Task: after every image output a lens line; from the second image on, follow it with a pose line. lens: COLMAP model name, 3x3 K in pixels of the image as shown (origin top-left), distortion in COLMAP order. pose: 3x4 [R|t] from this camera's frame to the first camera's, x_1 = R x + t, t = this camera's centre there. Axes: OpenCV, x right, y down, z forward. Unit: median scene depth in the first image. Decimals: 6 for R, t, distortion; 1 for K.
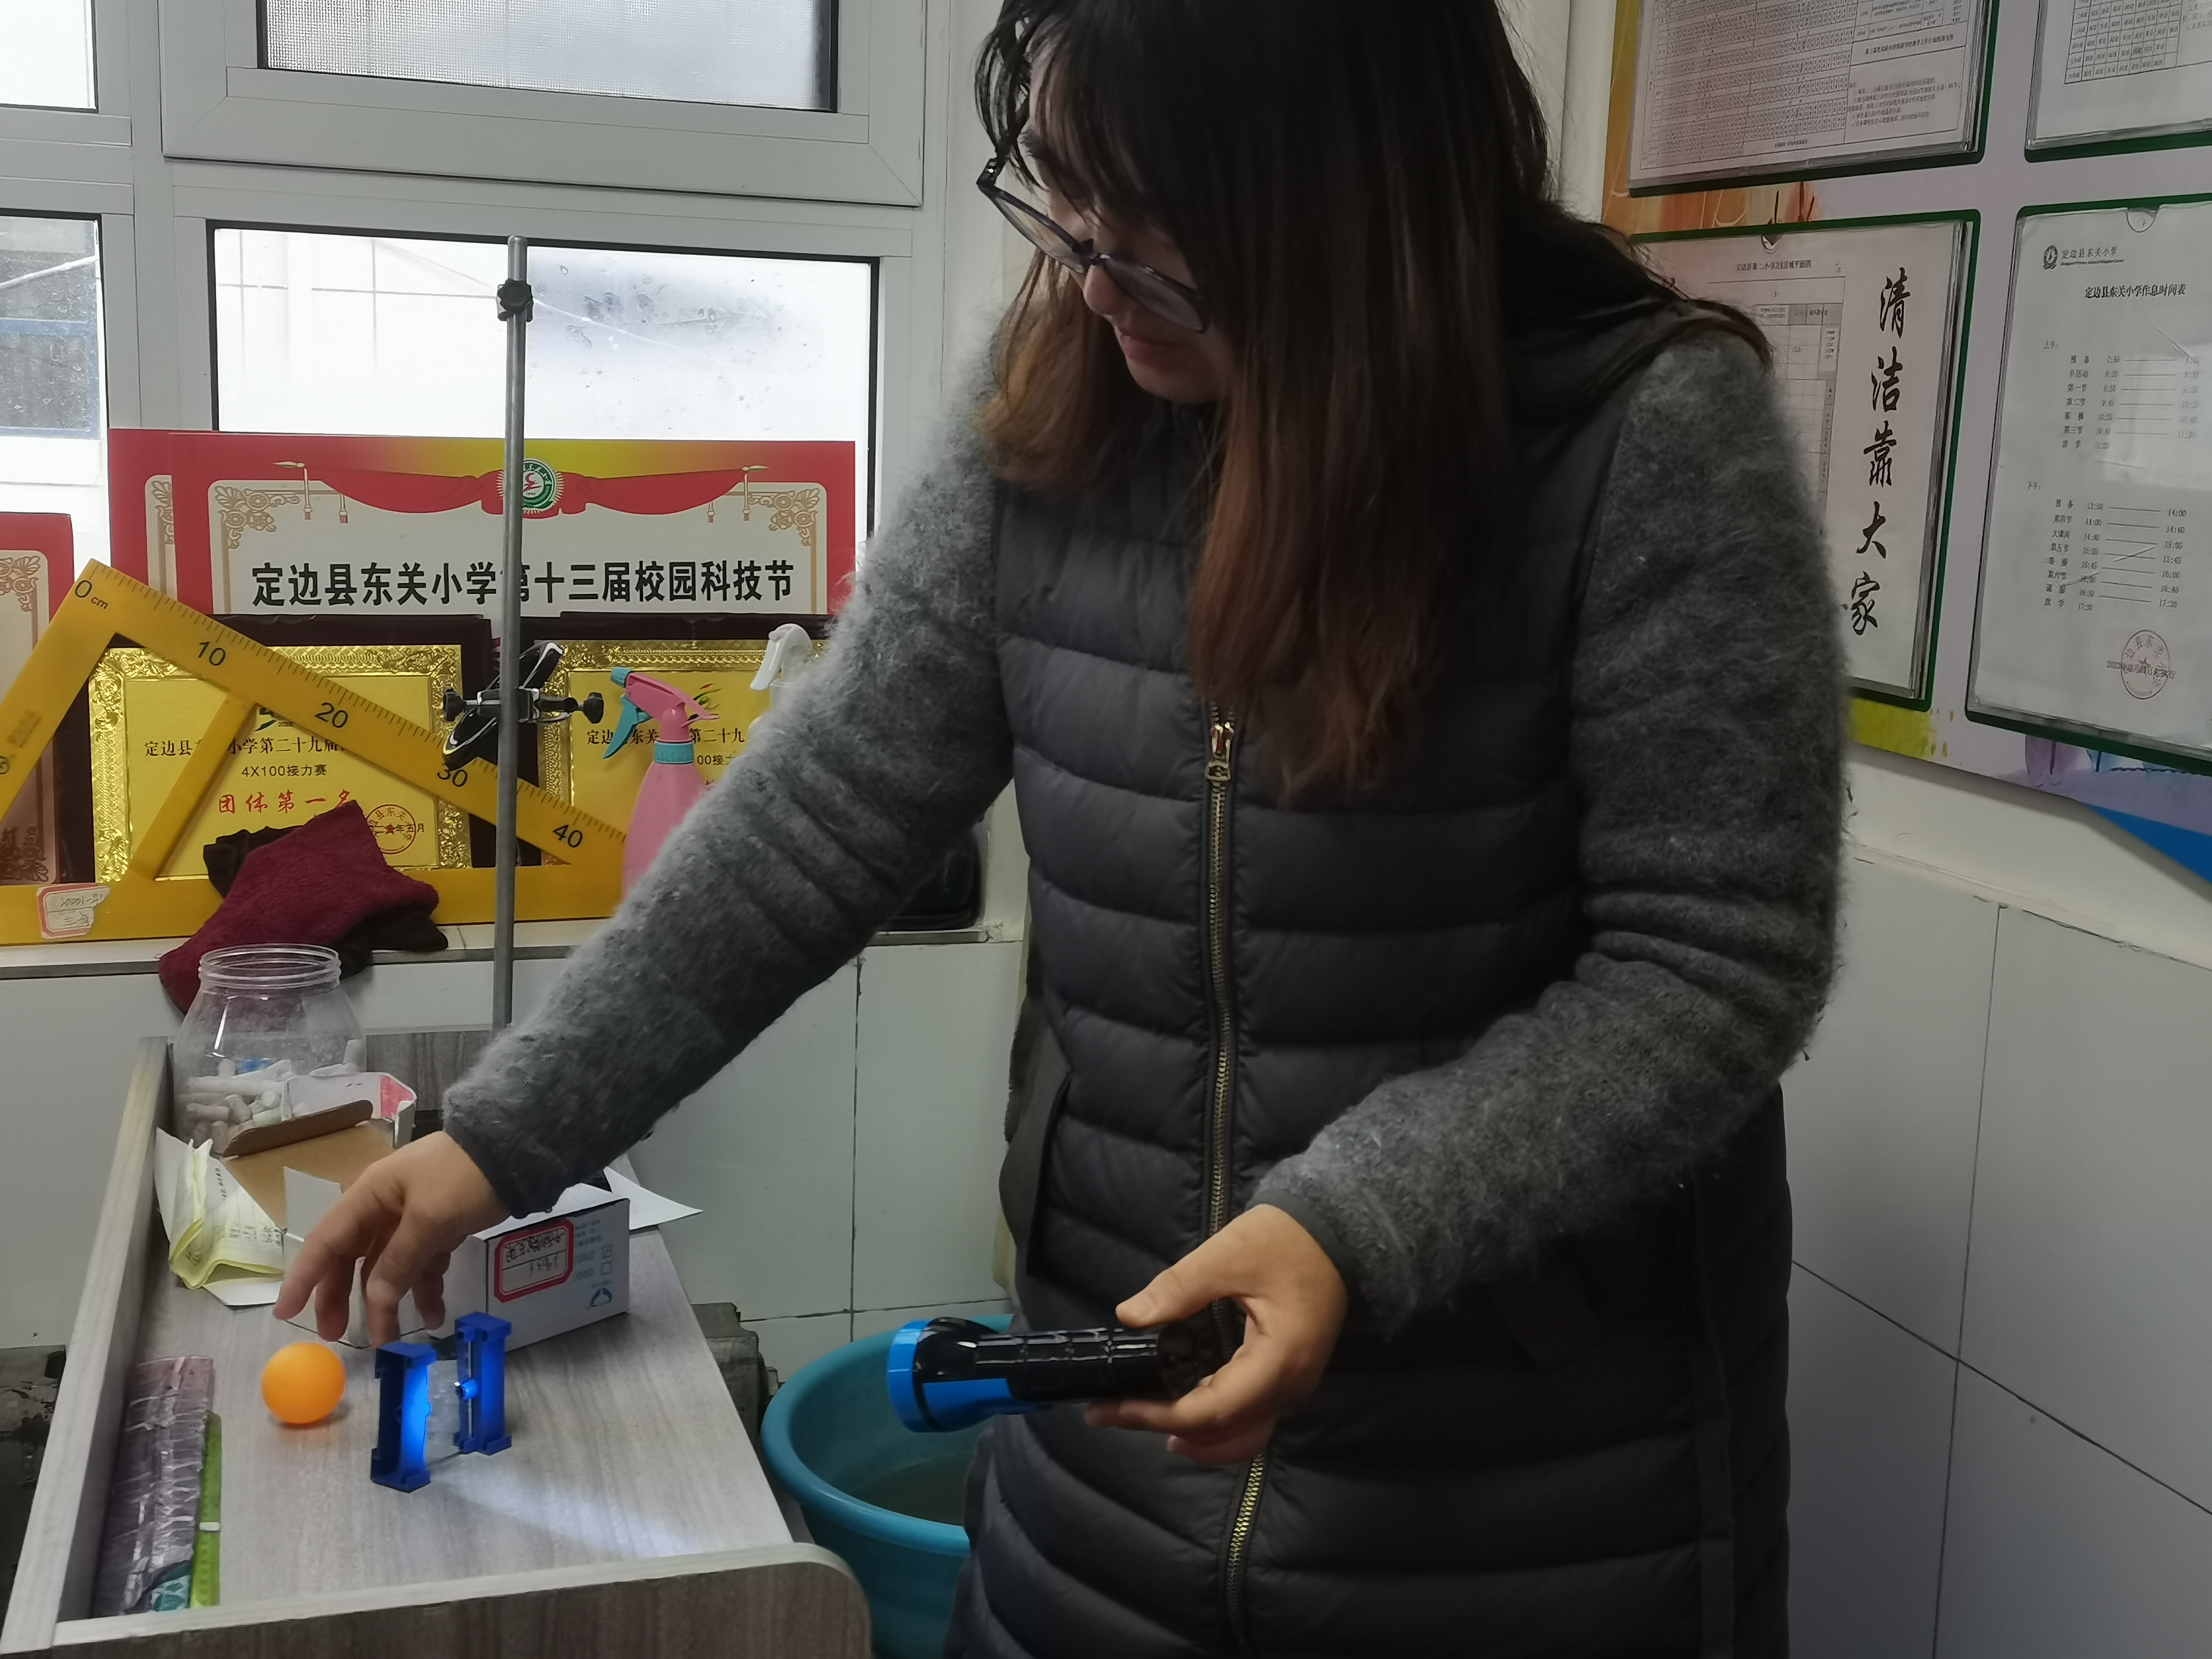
lens RADIAL K [[2506.4, 0, 1105.5], [0, 2506.4, 829.6], [0, 0, 1]] dist [0.019217, 0.000000]
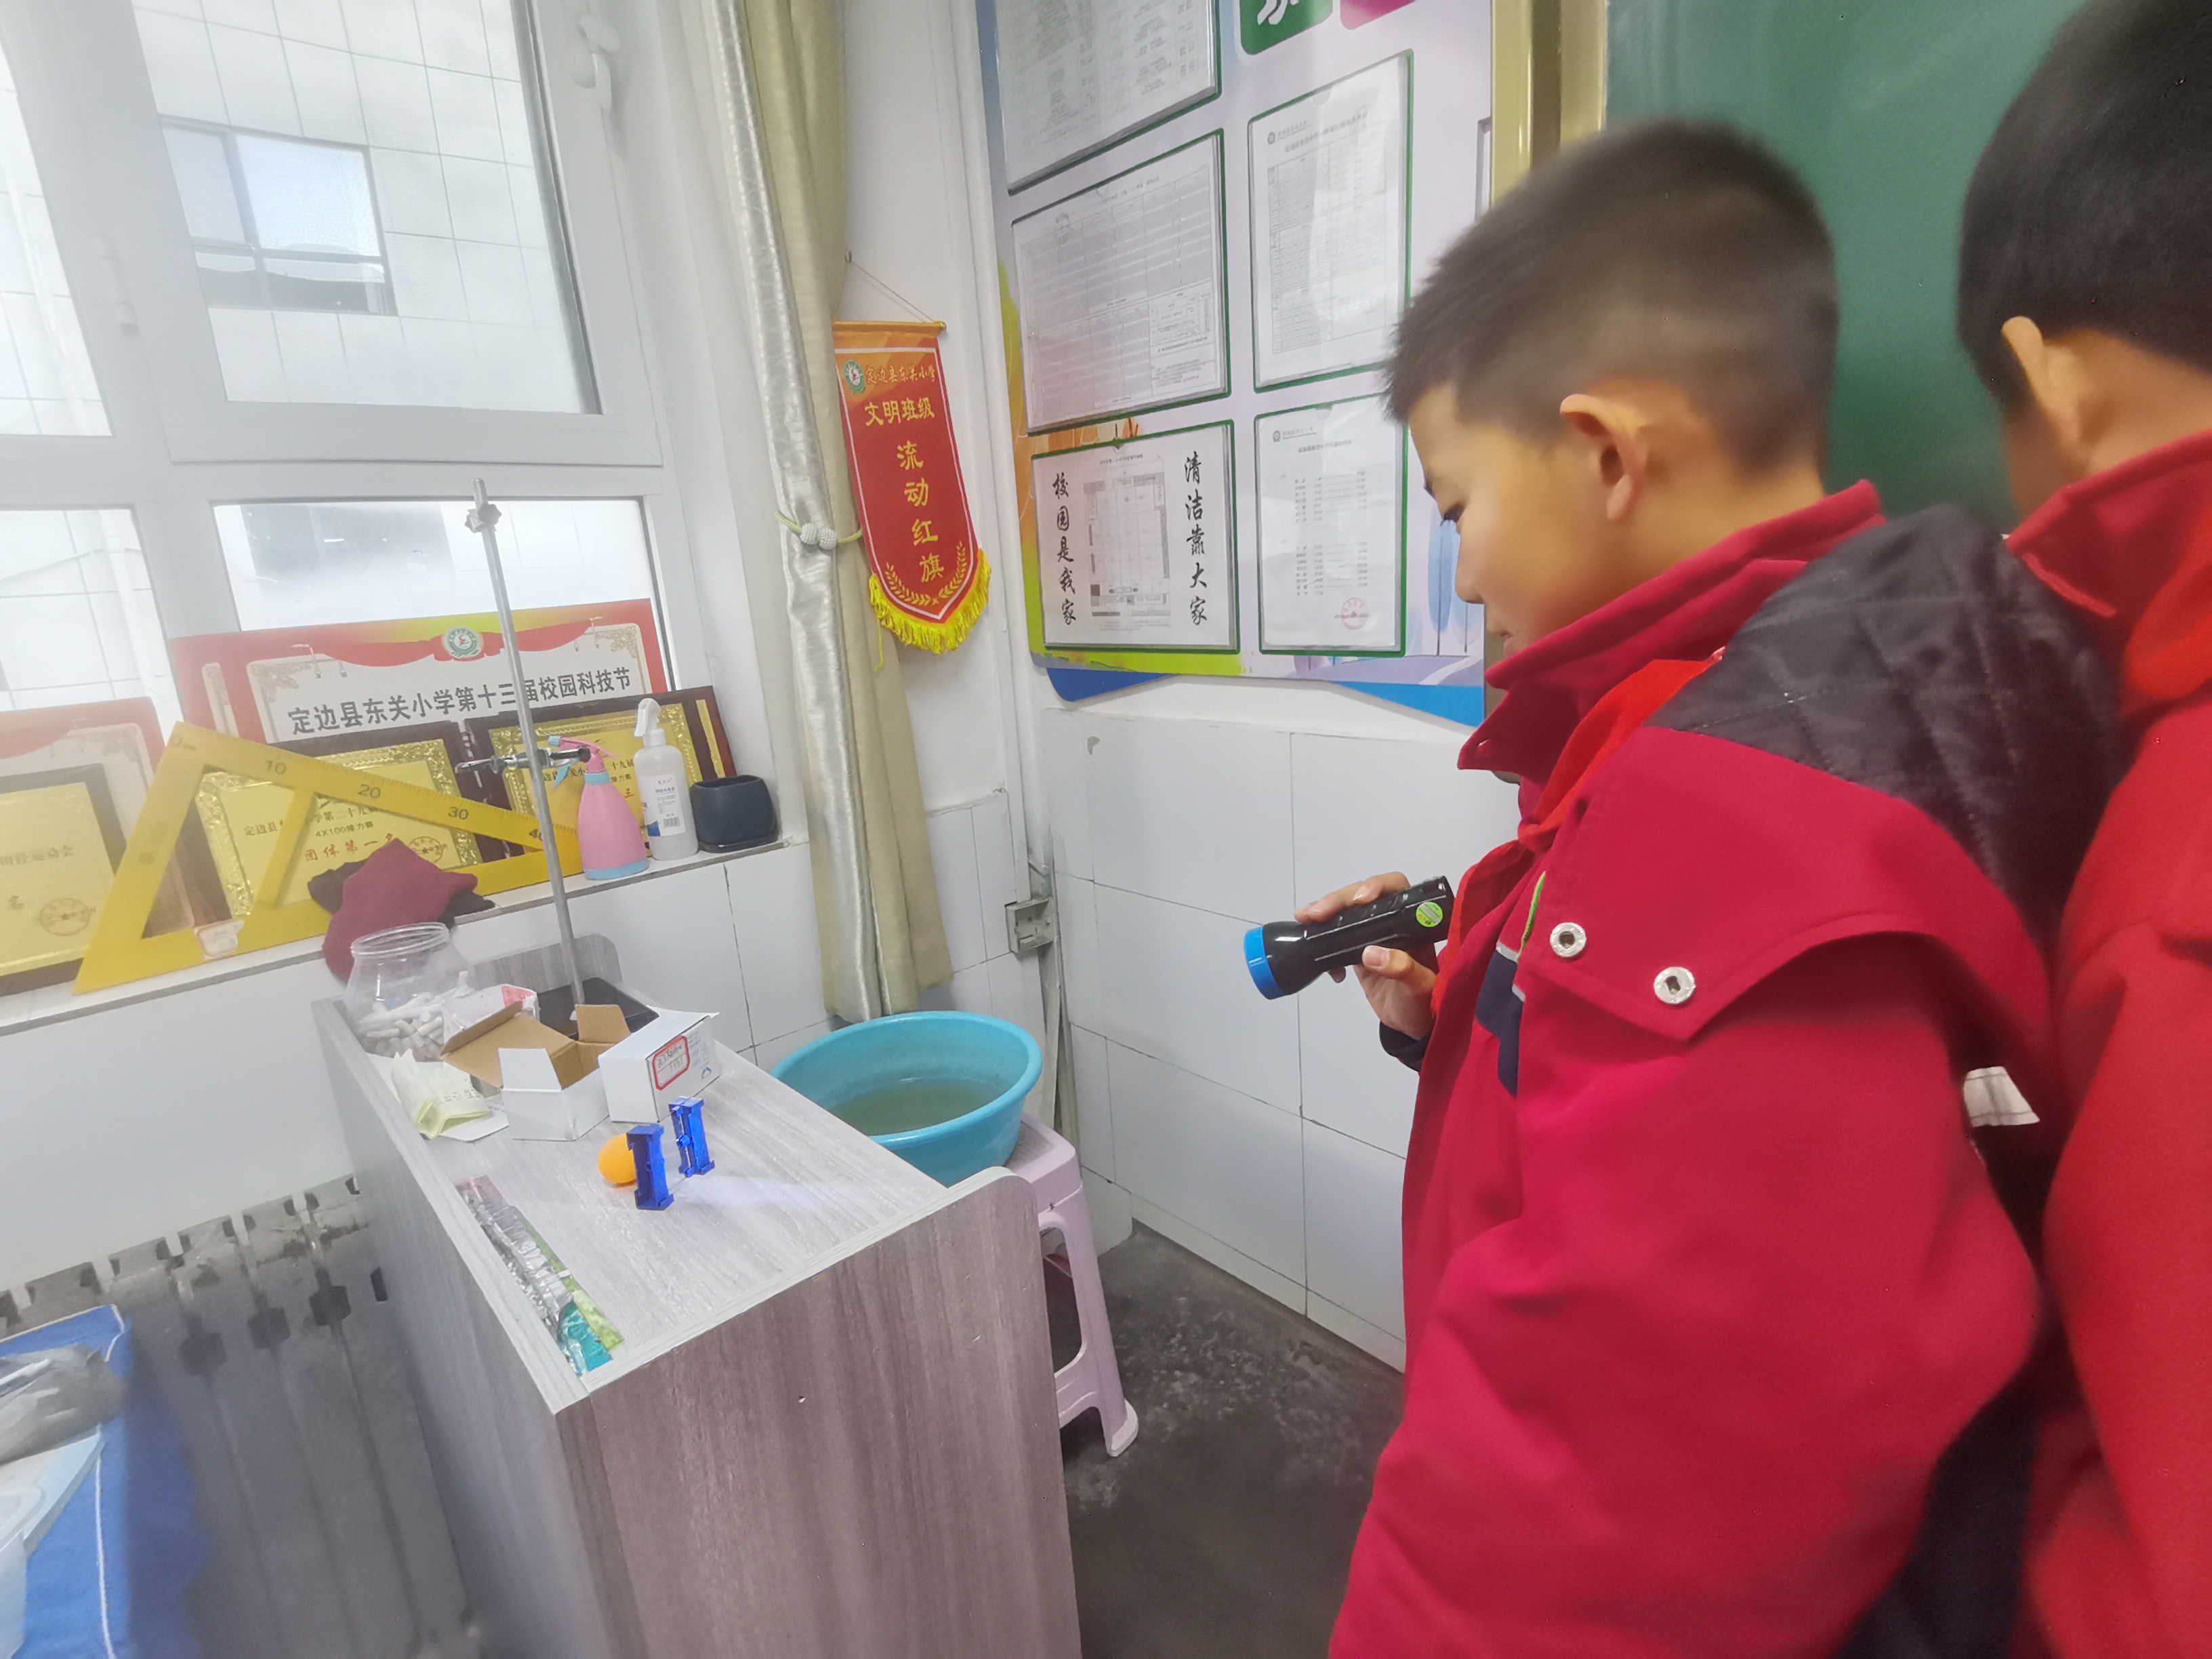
lens RADIAL K [[1075.1, 0, 1103.9], [0, 1075.1, 843.3], [0, 0, 1]] dist [0.030136, 0.000389]
pose [[0.905668, -0.200760, 0.373444, -0.145931], [0.172974, 0.979111, 0.106869, -0.004522], [-0.387099, -0.032191, 0.921476, 0.137224]]
